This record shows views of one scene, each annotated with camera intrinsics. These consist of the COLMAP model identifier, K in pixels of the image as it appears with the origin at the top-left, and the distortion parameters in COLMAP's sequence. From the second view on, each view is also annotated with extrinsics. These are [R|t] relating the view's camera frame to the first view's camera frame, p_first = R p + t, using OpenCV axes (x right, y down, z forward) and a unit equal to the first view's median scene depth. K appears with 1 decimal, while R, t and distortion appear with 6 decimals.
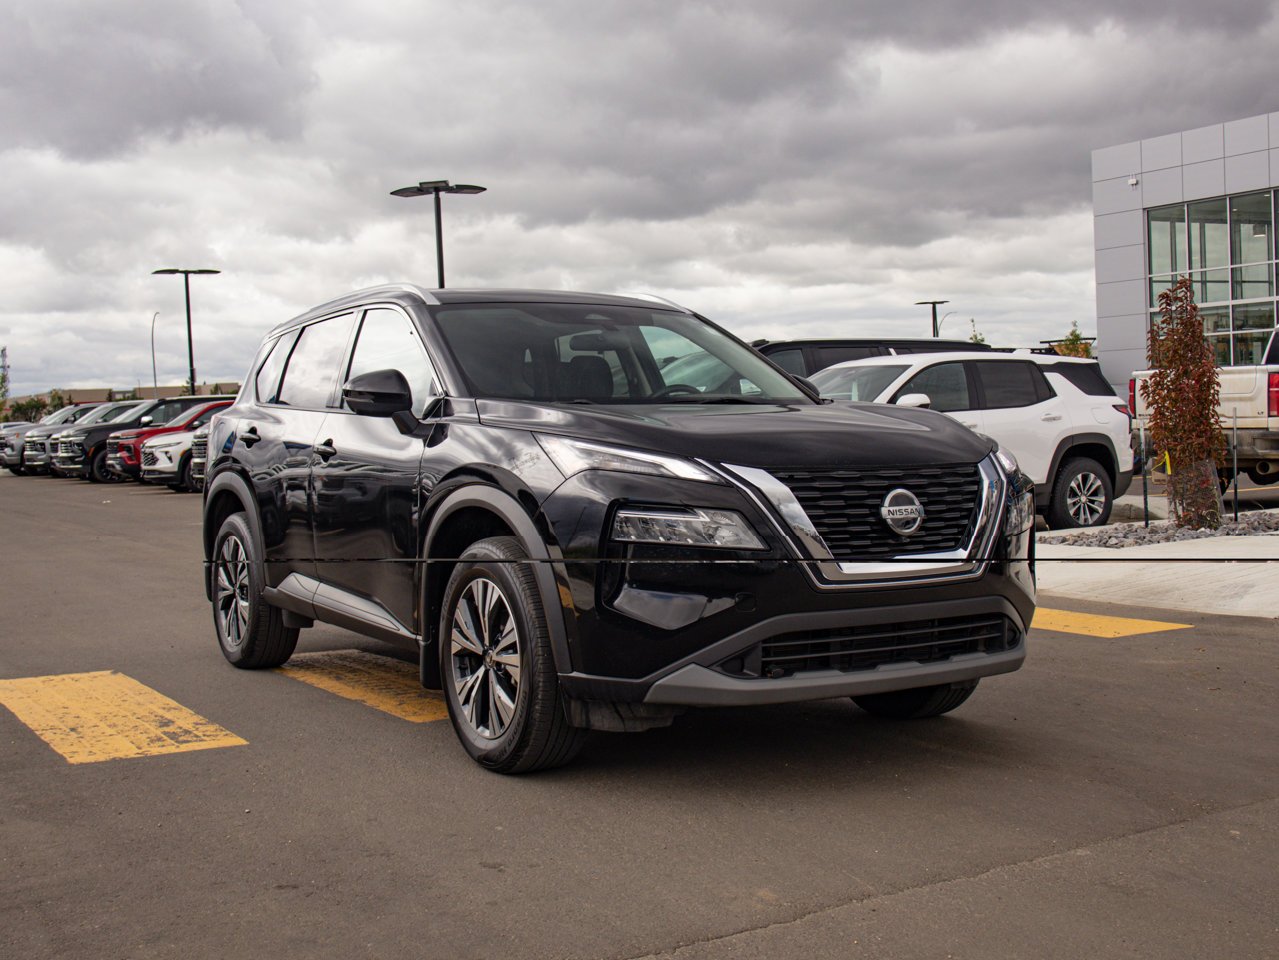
lens RADIAL K [[1513.1, 0, 639.5], [0, 1513.1, 480.0], [0, 0, 1]] dist [-0.016510, -0.024269]
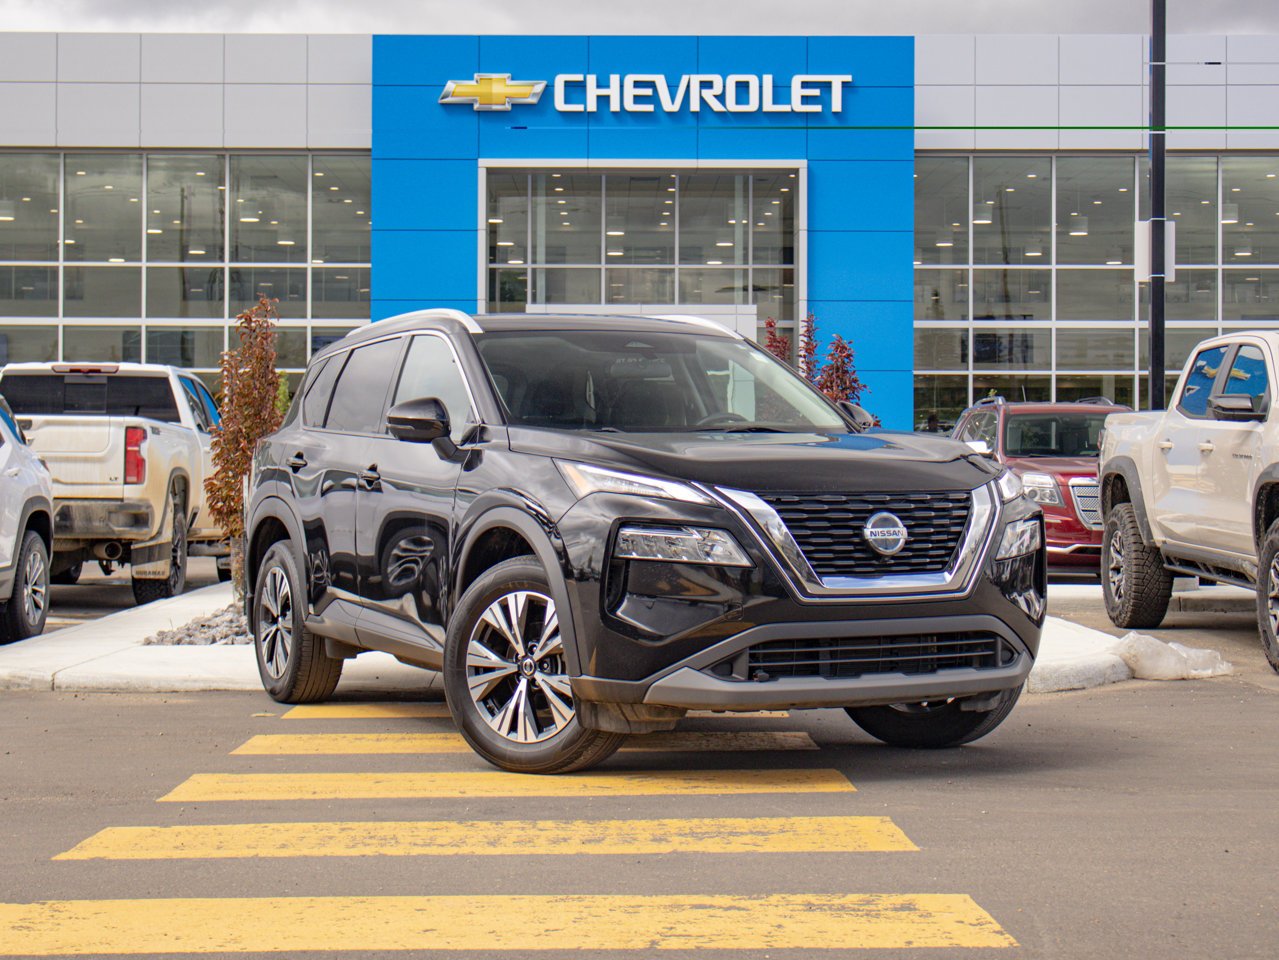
lens RADIAL K [[2109.9, 0, 639.3], [0, 2109.9, 454.7], [0, 0, 1]] dist [0.101788, -0.110959]
pose [[0.995916, 0.006105, -0.090076, 0.129056], [-0.009357, 0.999318, -0.035728, 0.019796], [0.089797, 0.036425, 0.995294, -0.510653]]
